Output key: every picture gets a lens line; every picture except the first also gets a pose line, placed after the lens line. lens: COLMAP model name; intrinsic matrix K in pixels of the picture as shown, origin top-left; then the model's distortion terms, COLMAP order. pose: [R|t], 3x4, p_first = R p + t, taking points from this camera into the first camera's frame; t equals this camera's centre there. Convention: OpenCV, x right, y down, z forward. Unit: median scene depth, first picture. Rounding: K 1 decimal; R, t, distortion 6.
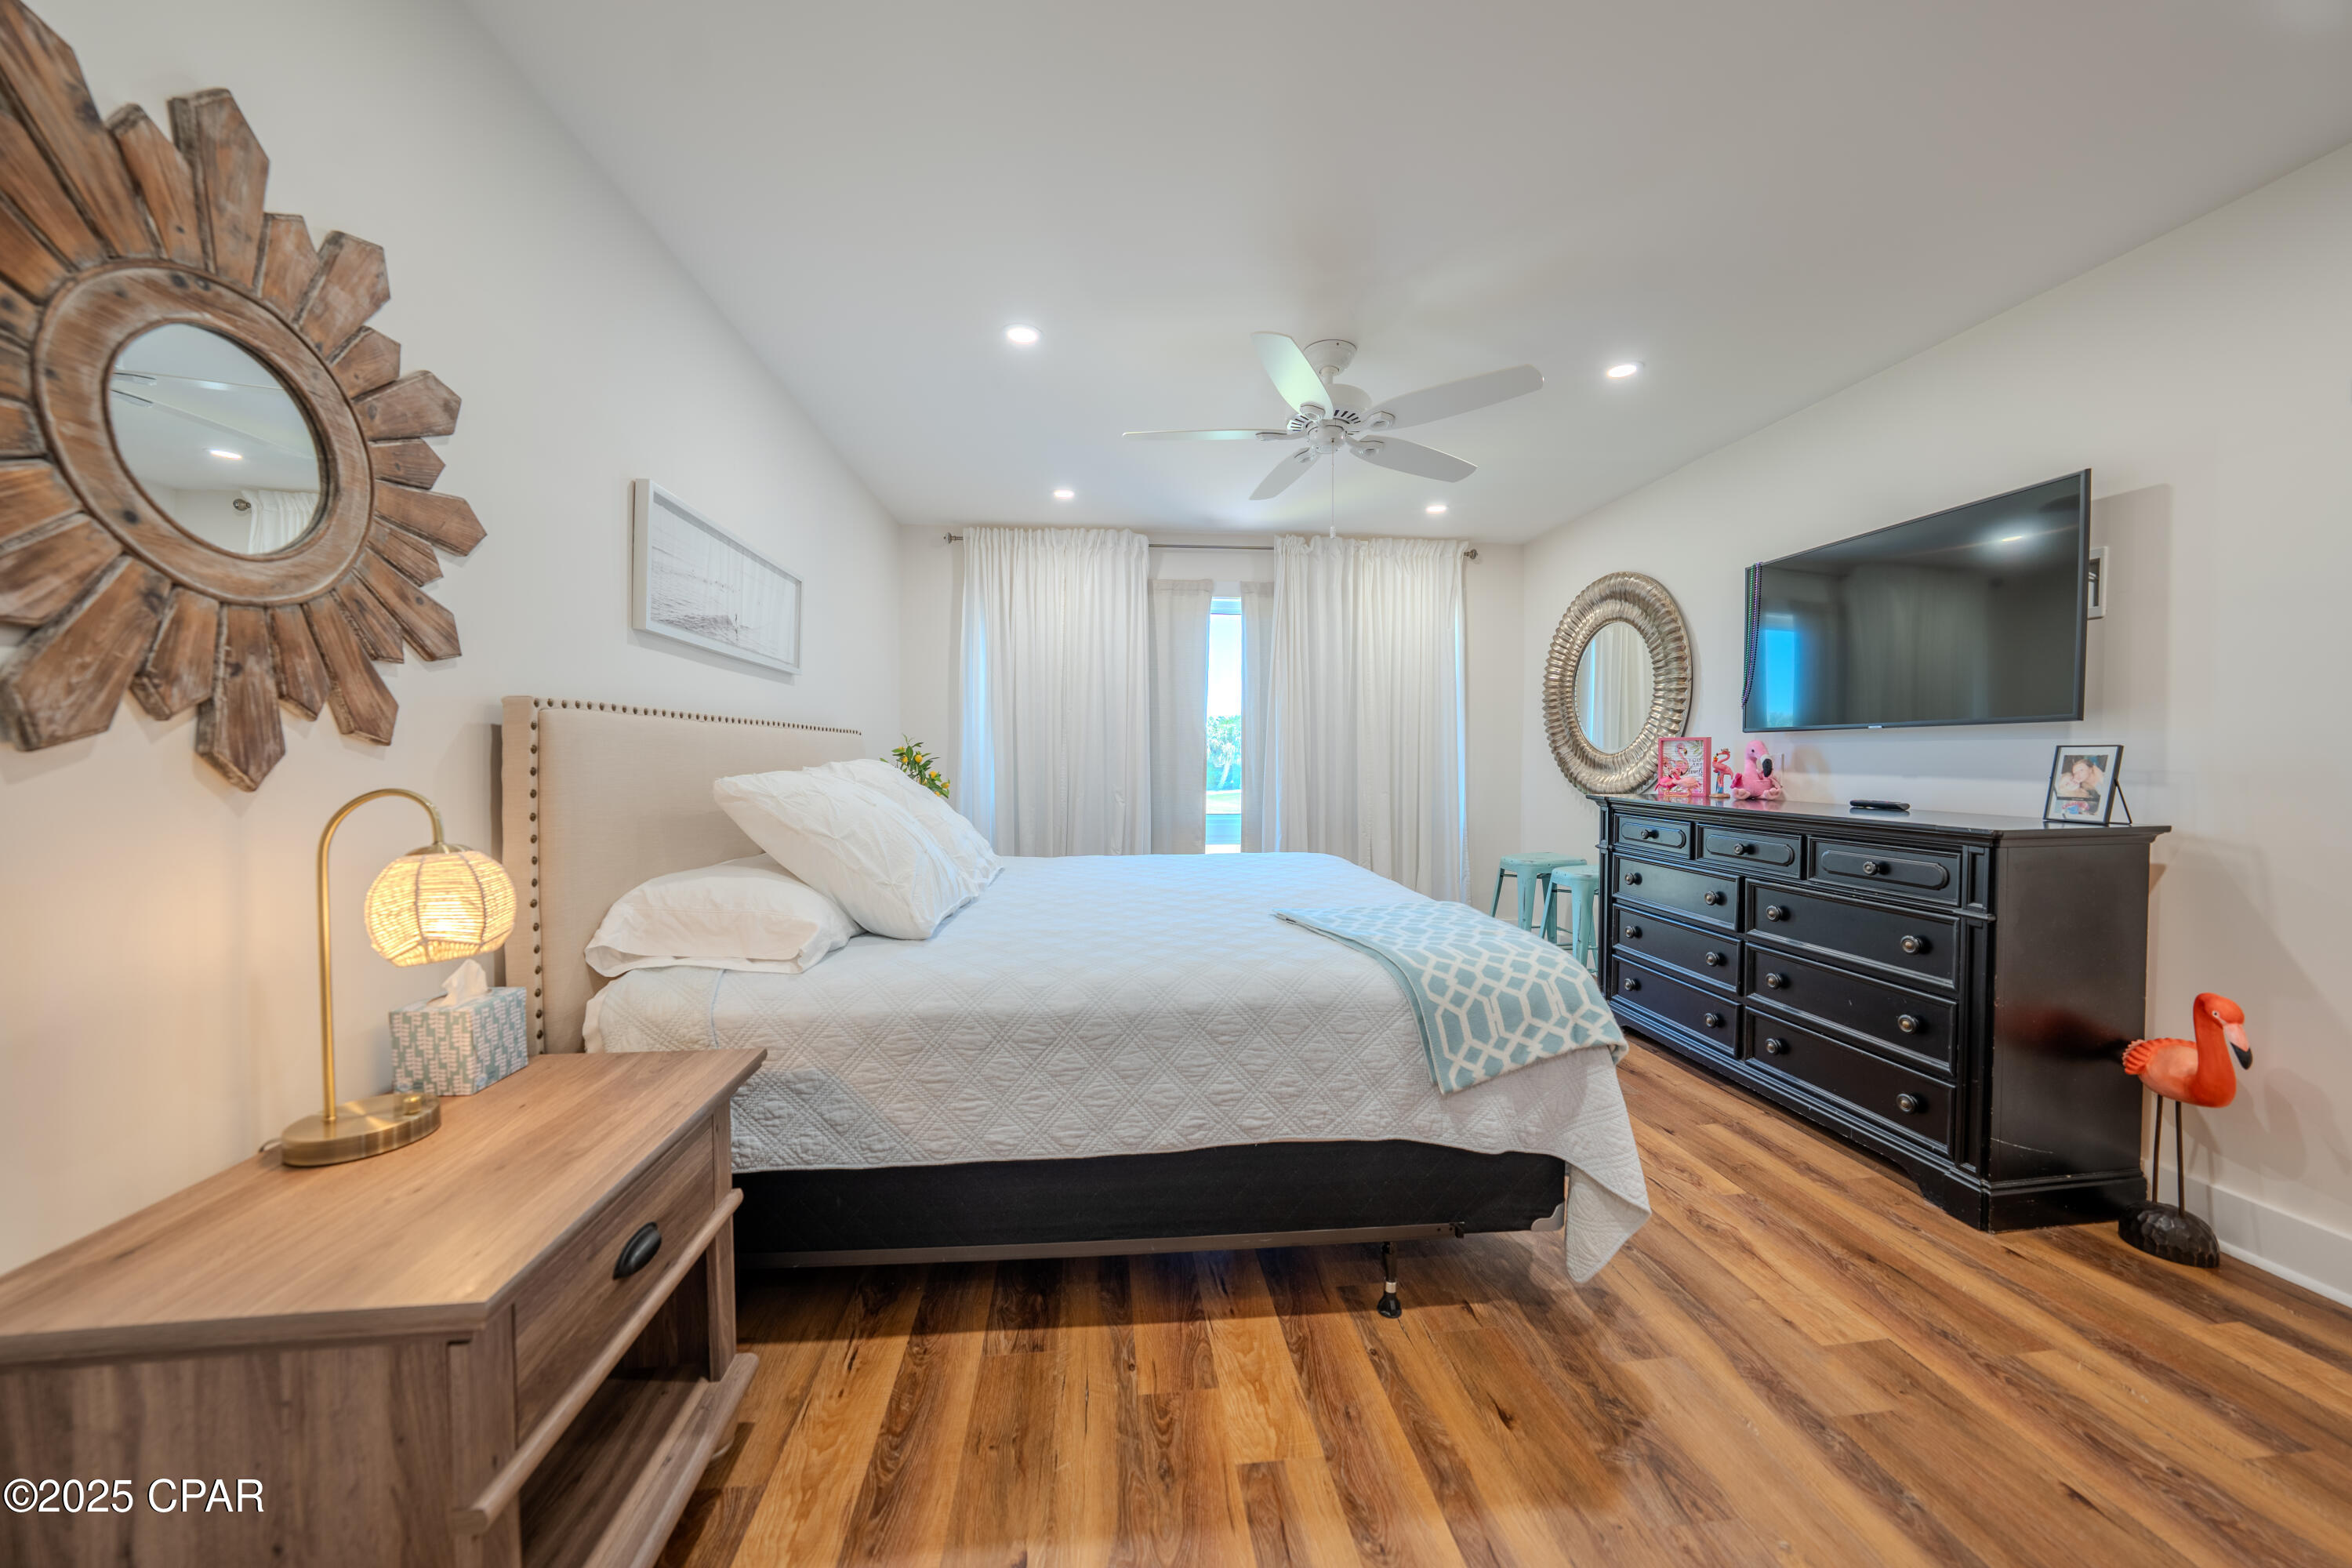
lens RADIAL K [[816.4, 0, 1176.2], [0, 816.4, 780.8], [0, 0, 1]] dist [-0.029980, 0.007202]
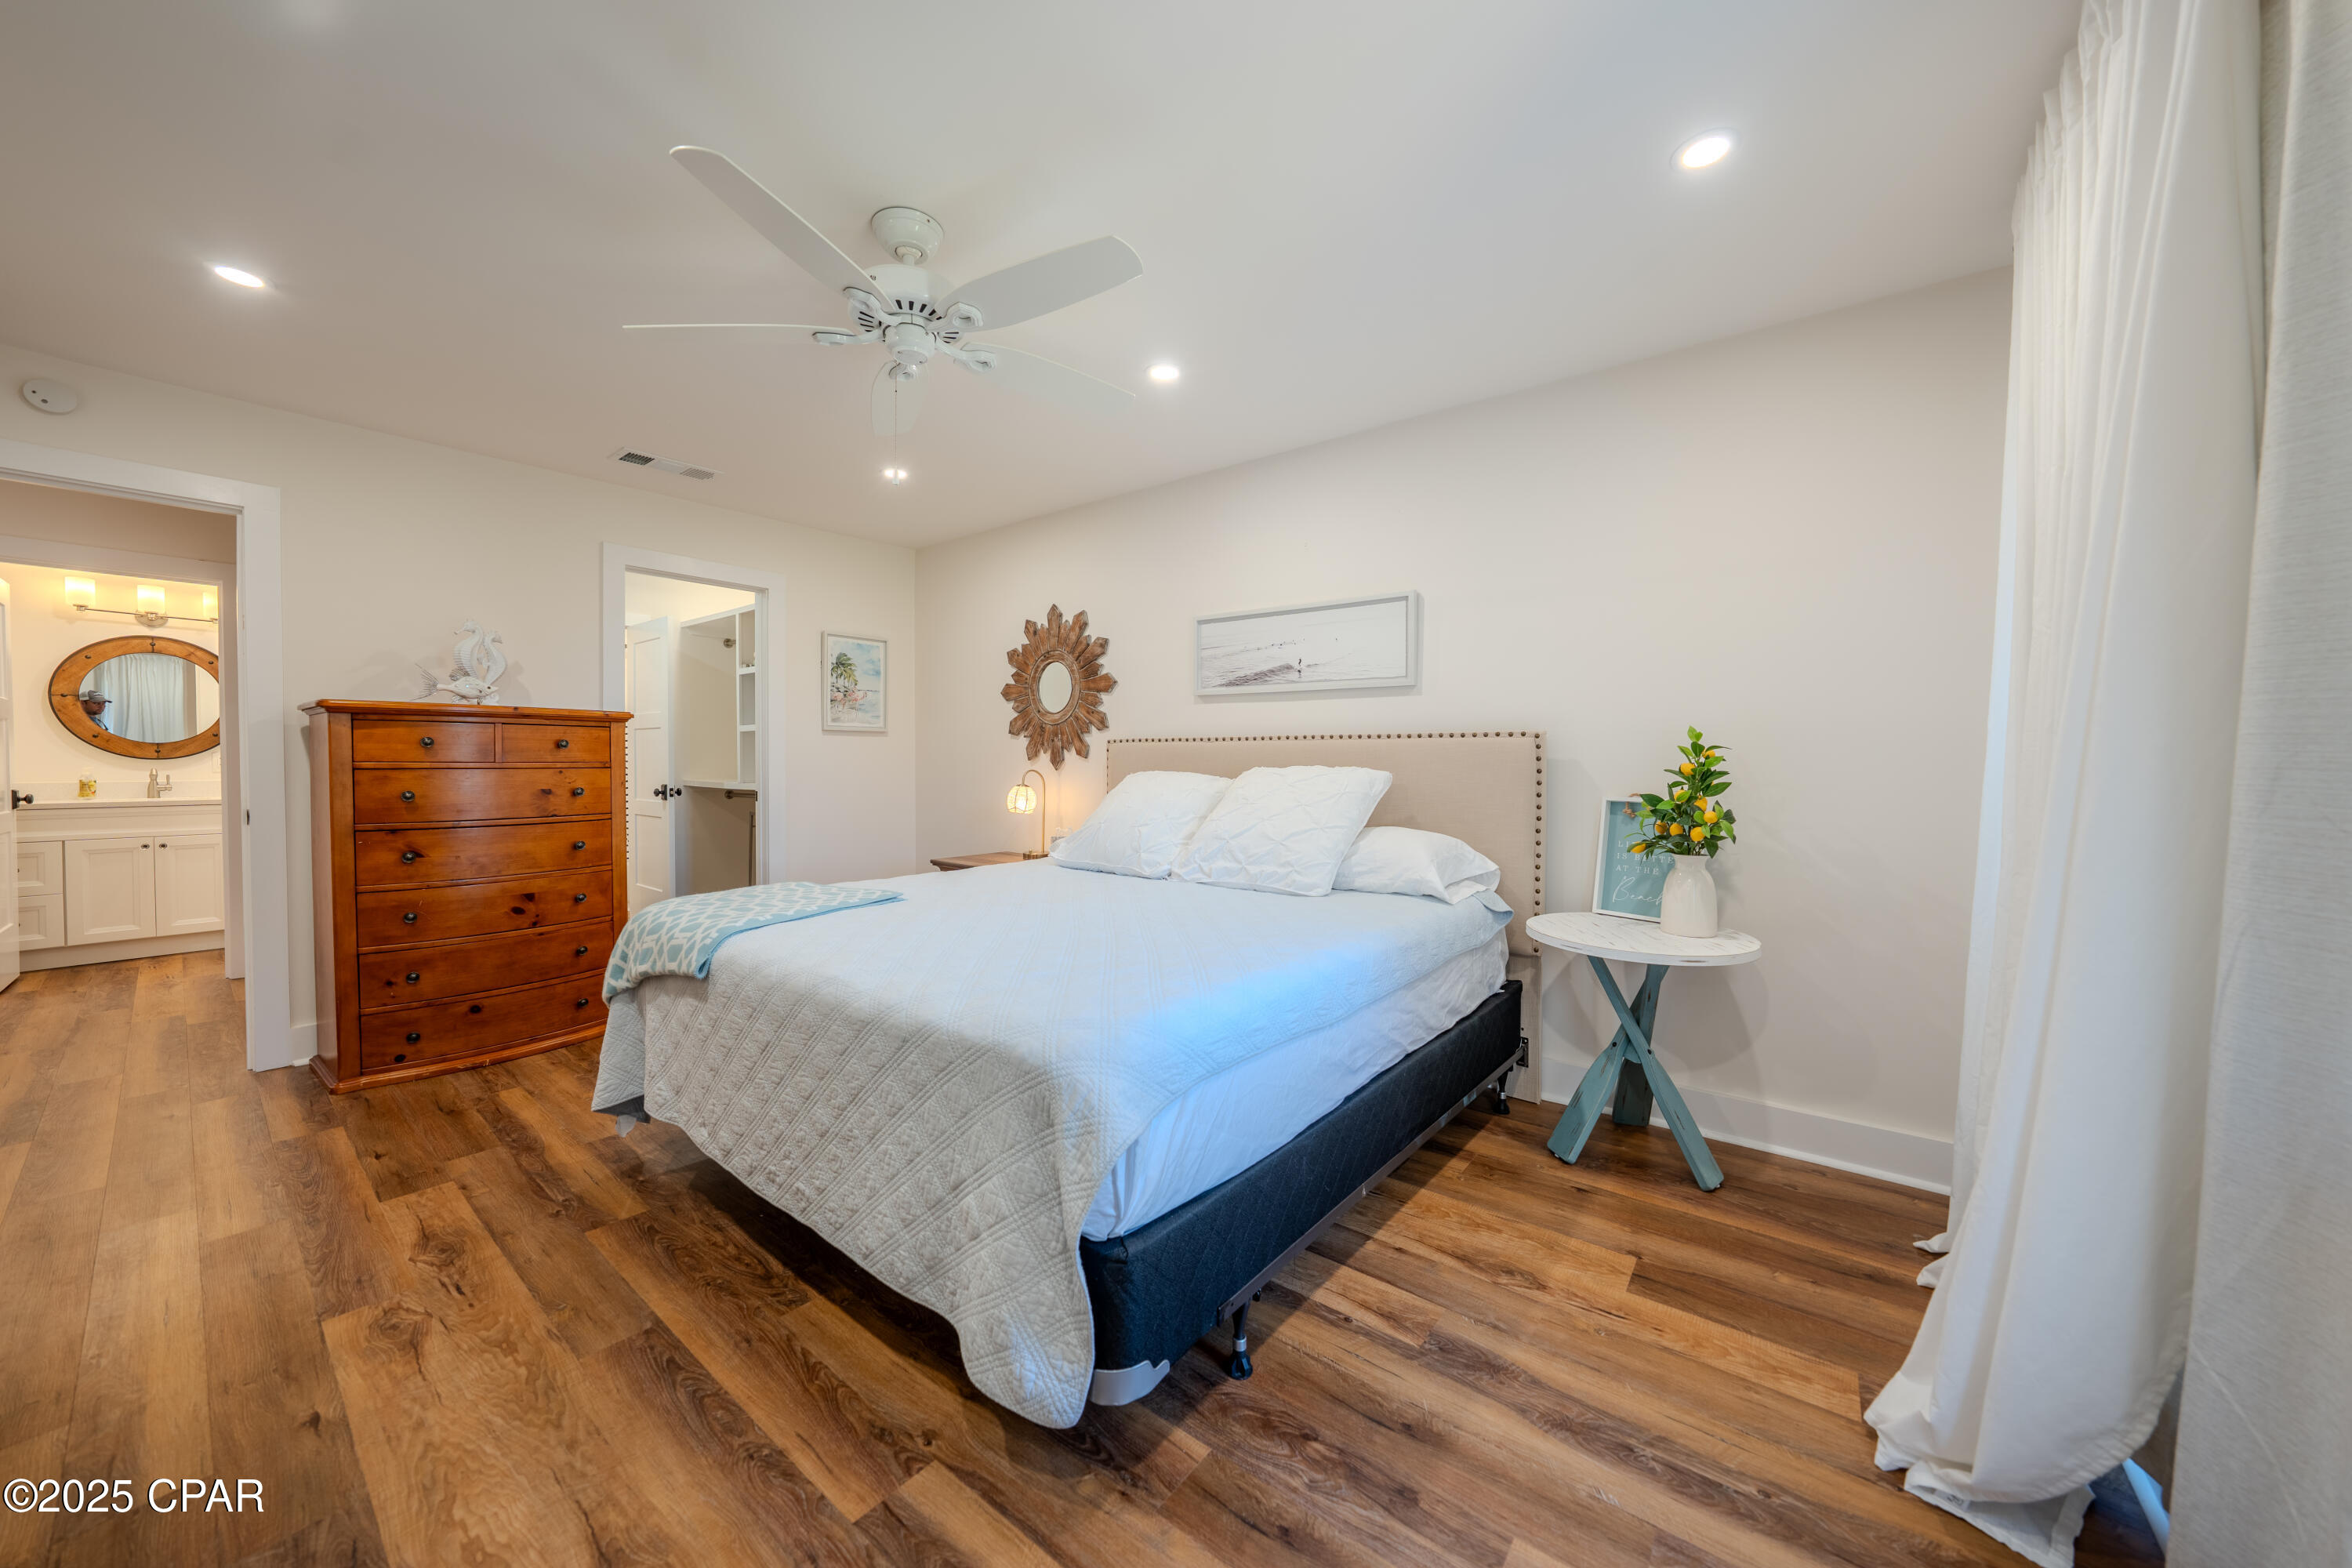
lens RADIAL K [[813.6, 0, 1181.1], [0, 813.6, 775.4], [0, 0, 1]] dist [-0.030163, 0.006328]
pose [[-0.691718, 0.008144, -0.722122, 0.942317], [-0.027248, 0.998930, 0.037367, -0.088007], [0.721653, 0.045524, -0.690756, 2.896436]]
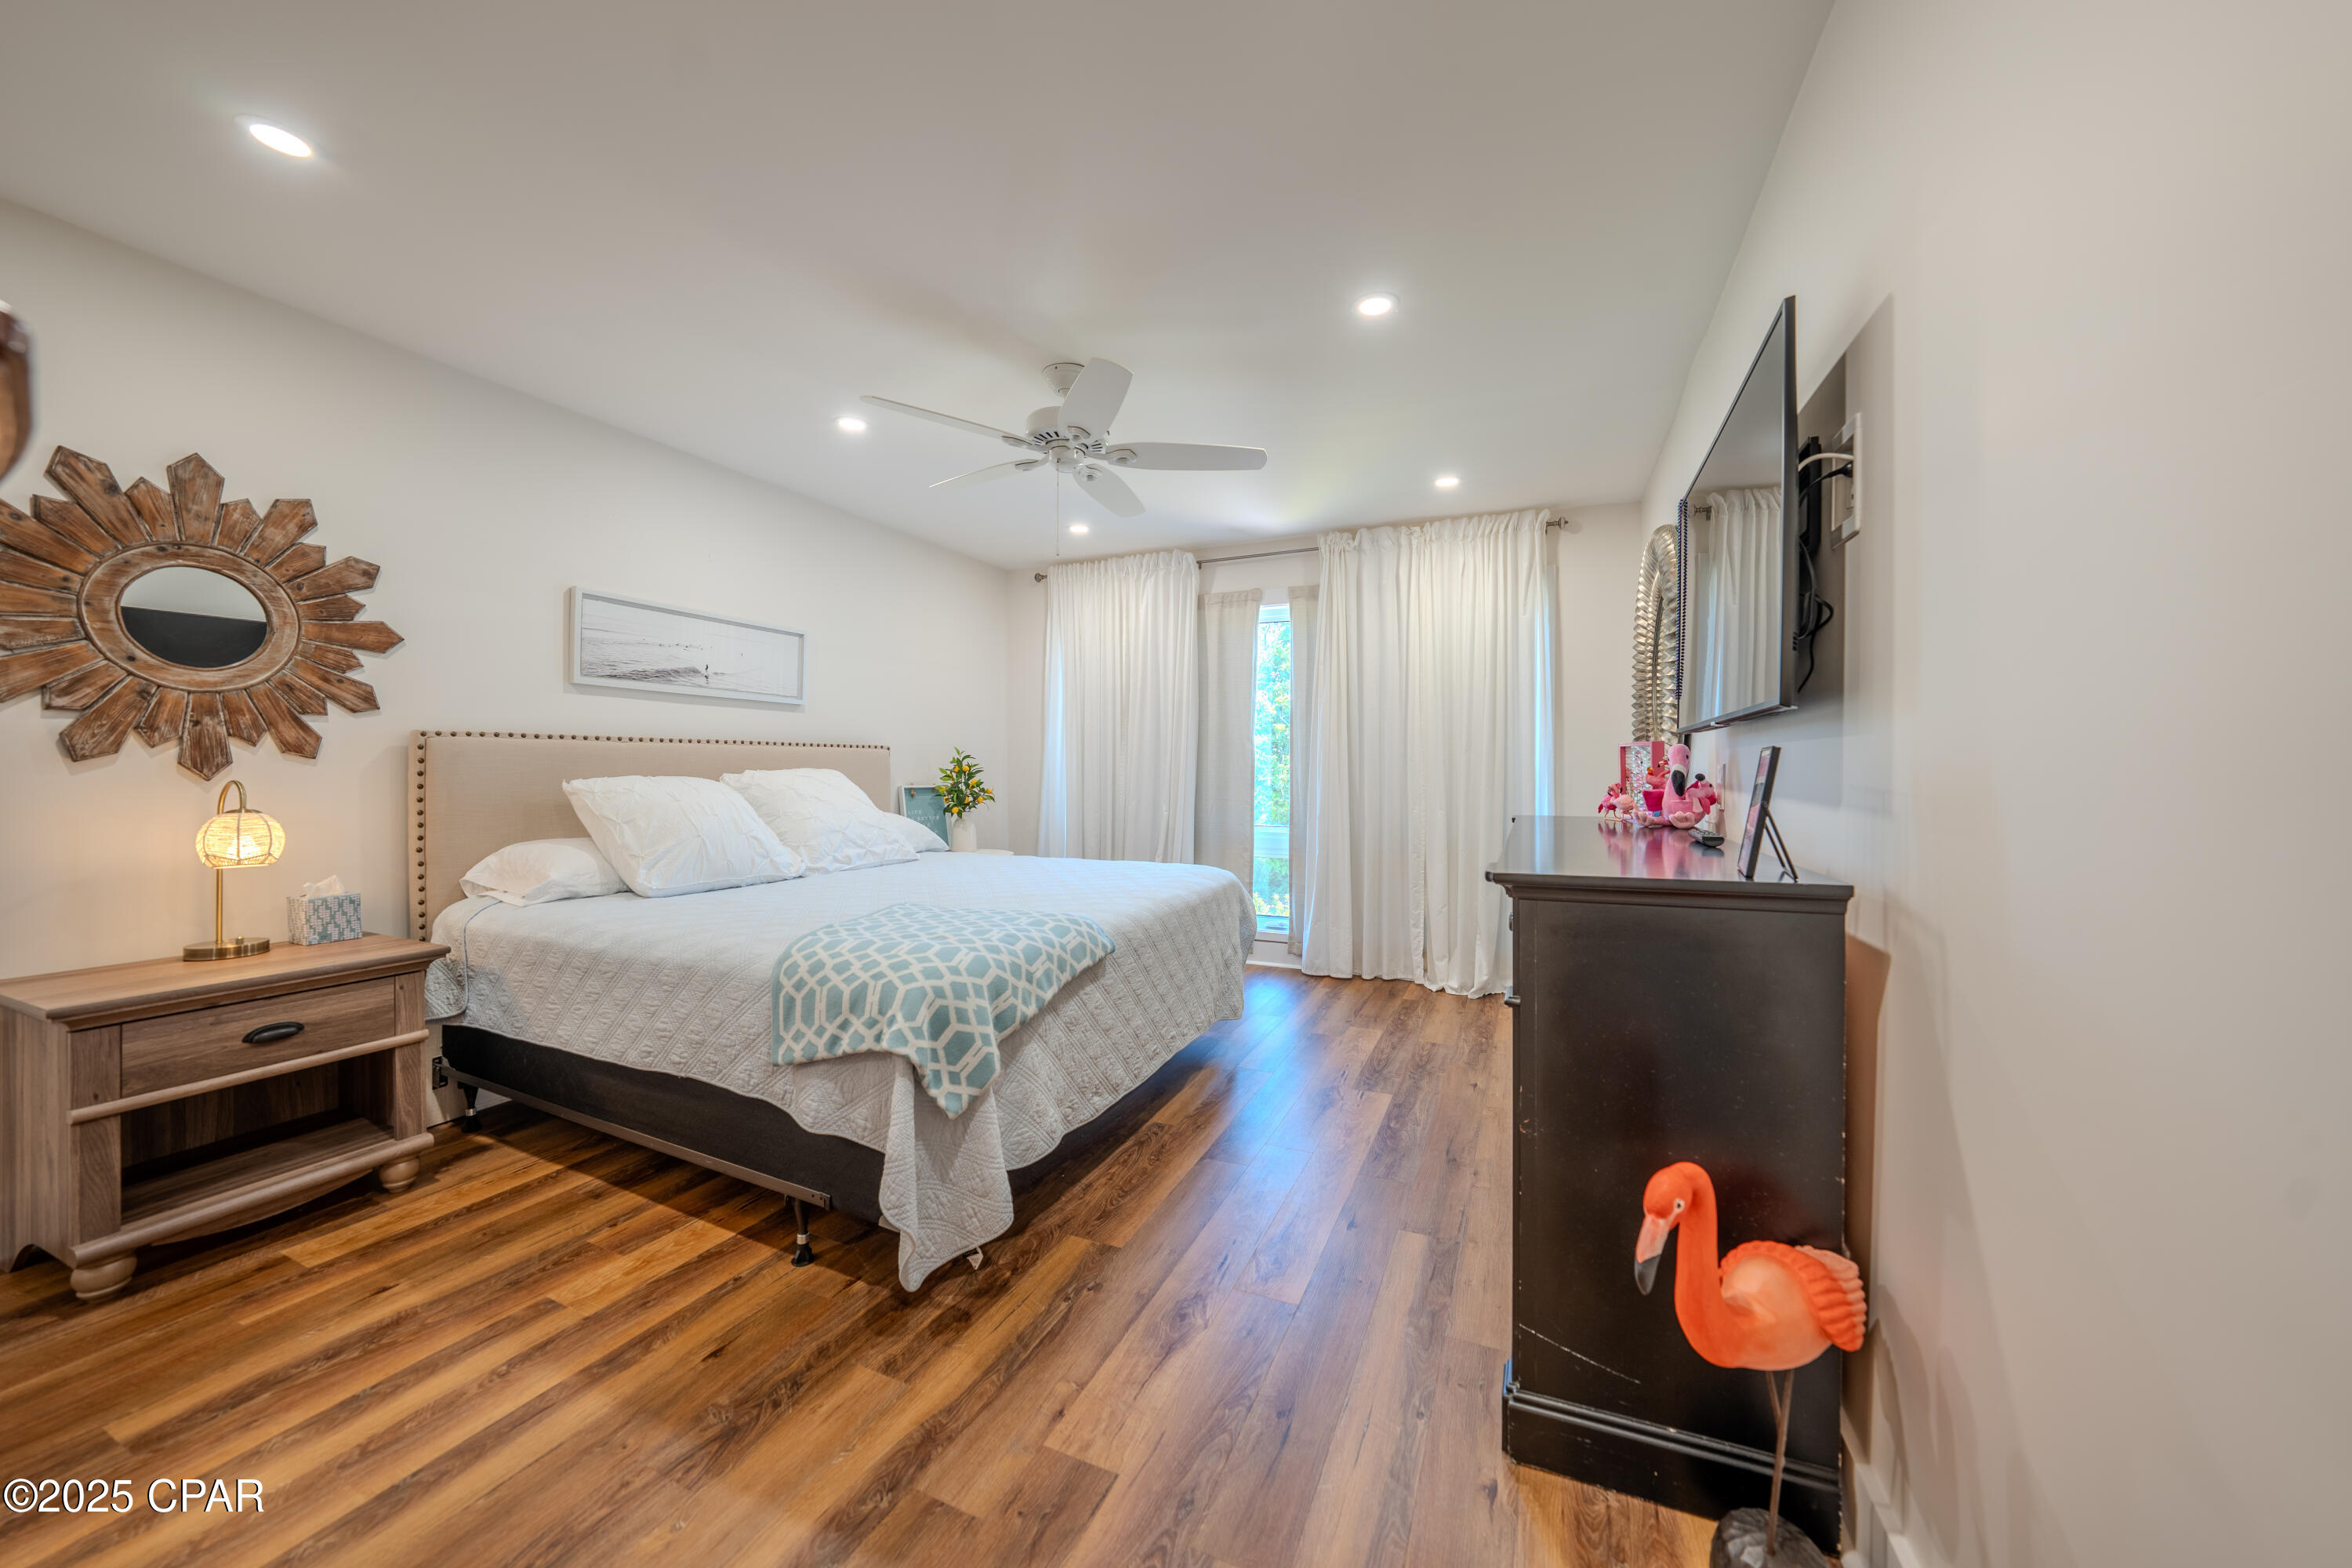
lens RADIAL K [[816.4, 0, 1176.2], [0, 816.4, 780.8], [0, 0, 1]] dist [-0.029980, 0.007202]
pose [[0.865808, 0.009731, -0.500282, 1.391144], [-0.017491, 0.999788, -0.010824, -0.005746], [0.500071, 0.018122, 0.865795, 0.308765]]
